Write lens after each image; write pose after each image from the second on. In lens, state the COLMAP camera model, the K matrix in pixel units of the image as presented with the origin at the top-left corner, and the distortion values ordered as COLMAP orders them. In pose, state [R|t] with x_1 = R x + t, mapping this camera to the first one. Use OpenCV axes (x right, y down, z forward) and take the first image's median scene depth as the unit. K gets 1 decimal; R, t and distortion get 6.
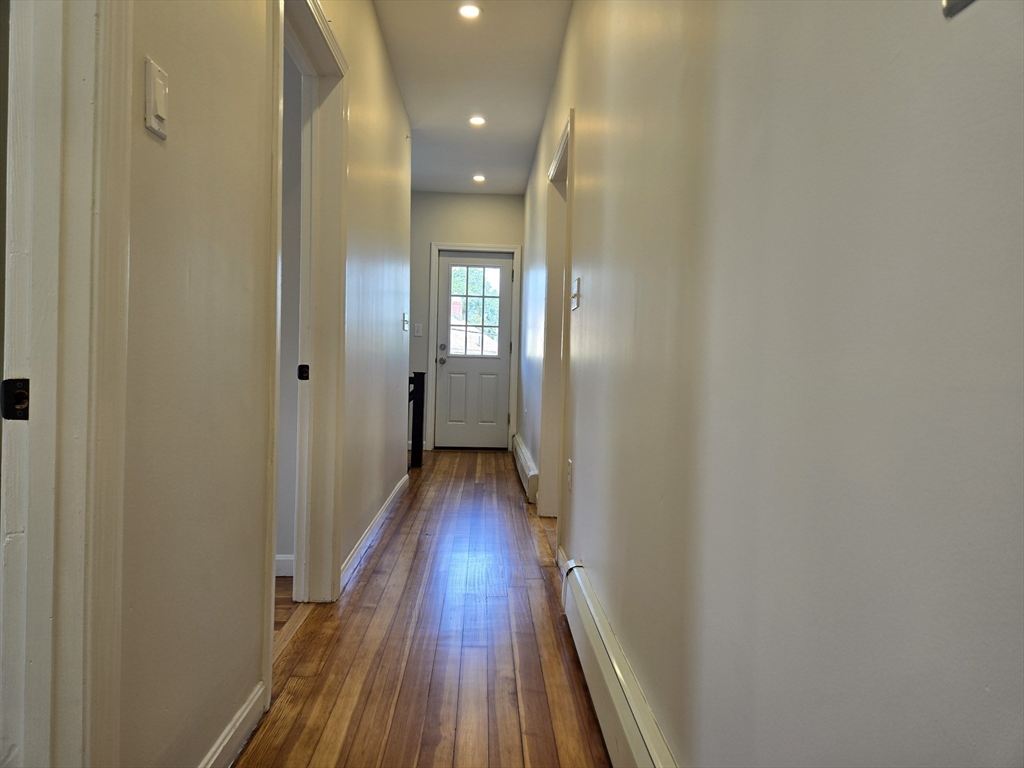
lens RADIAL K [[681.6, 0, 508.5], [0, 681.6, 378.7], [0, 0, 1]] dist [0.071490, -0.058991]
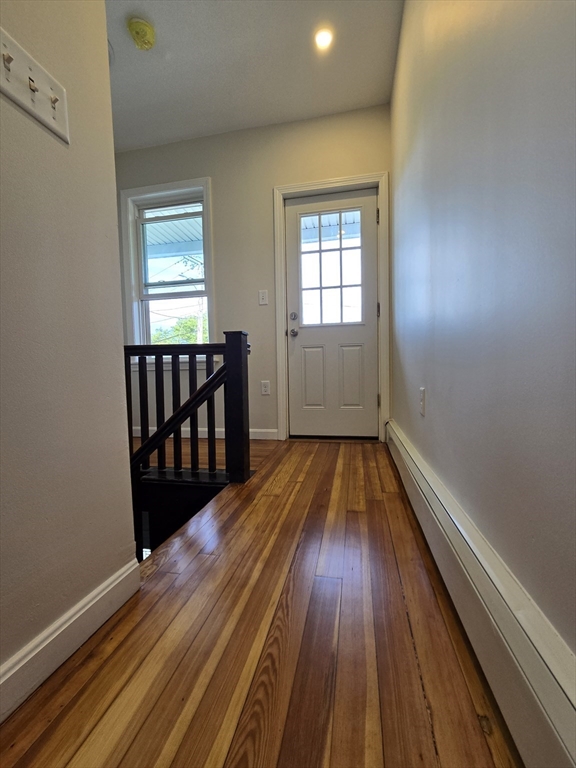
lens RADIAL K [[314.0, 0, 292.4], [0, 314.0, 384.6], [0, 0, 1]] dist [-0.002547, 0.001371]
pose [[0.973107, -0.033488, -0.227904, -0.013340], [0.036423, 0.999299, 0.008681, 0.033691], [0.227454, -0.016749, 0.973645, 0.625394]]
